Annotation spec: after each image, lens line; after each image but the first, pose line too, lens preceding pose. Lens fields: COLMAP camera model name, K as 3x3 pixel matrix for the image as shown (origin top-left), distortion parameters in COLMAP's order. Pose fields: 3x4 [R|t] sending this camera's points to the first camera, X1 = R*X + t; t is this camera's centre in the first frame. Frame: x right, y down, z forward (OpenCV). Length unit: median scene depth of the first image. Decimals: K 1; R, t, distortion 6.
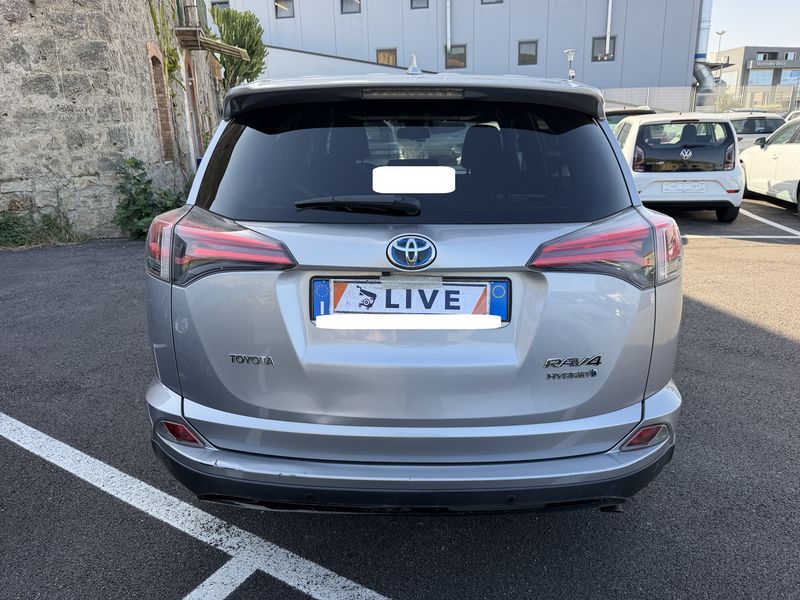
lens RADIAL K [[584.1, 0, 400.0], [0, 584.1, 297.4], [0, 0, 1]] dist [0.005874, -0.007299]
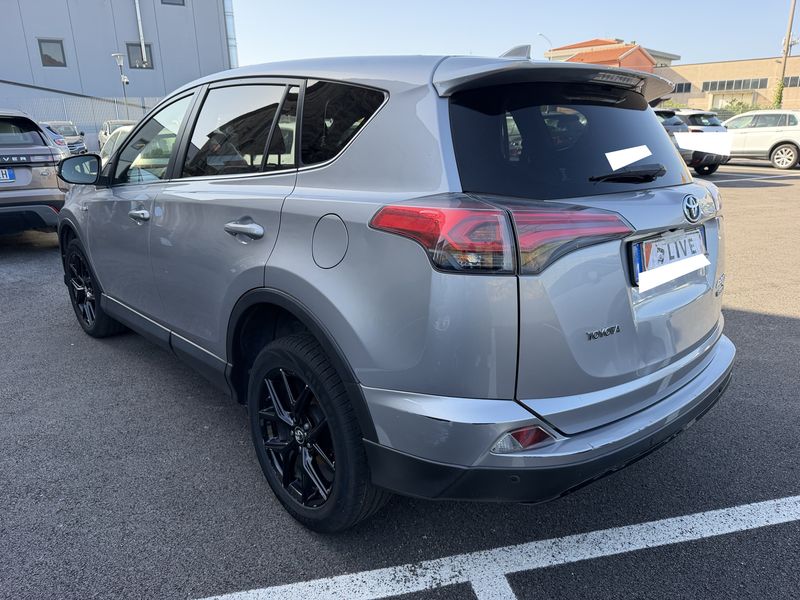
lens RADIAL K [[584.1, 0, 399.2], [0, 584.1, 300.6], [0, 0, 1]] dist [0.005874, -0.007299]
pose [[0.716941, -0.192427, 0.670050, -0.265586], [0.200832, 0.977413, 0.065810, -0.019516], [-0.667579, 0.087385, 0.739393, 0.107969]]
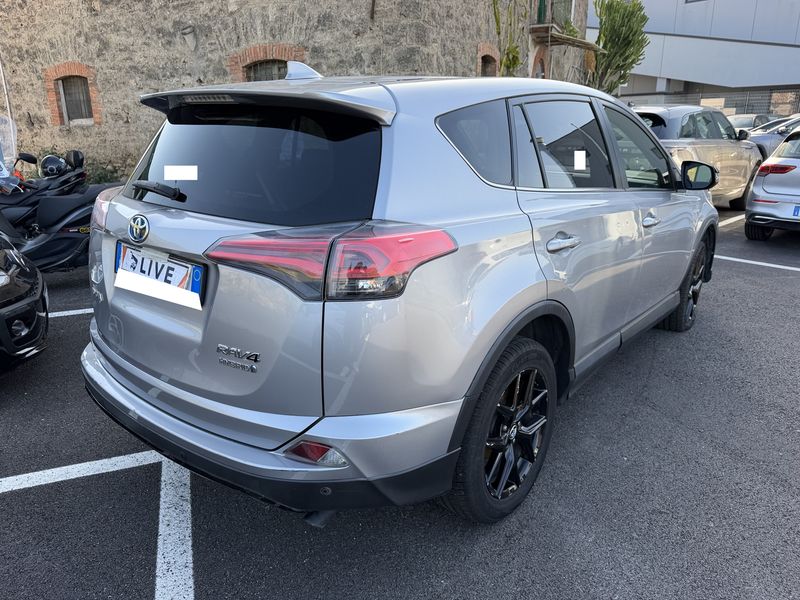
lens RADIAL K [[584.1, 0, 400.2], [0, 584.1, 300.9], [0, 0, 1]] dist [0.005874, -0.007299]
pose [[0.784654, 0.194421, -0.588658, 0.251996], [-0.184494, 0.979760, 0.077671, -0.026436], [0.591844, 0.047659, 0.804642, 0.070368]]
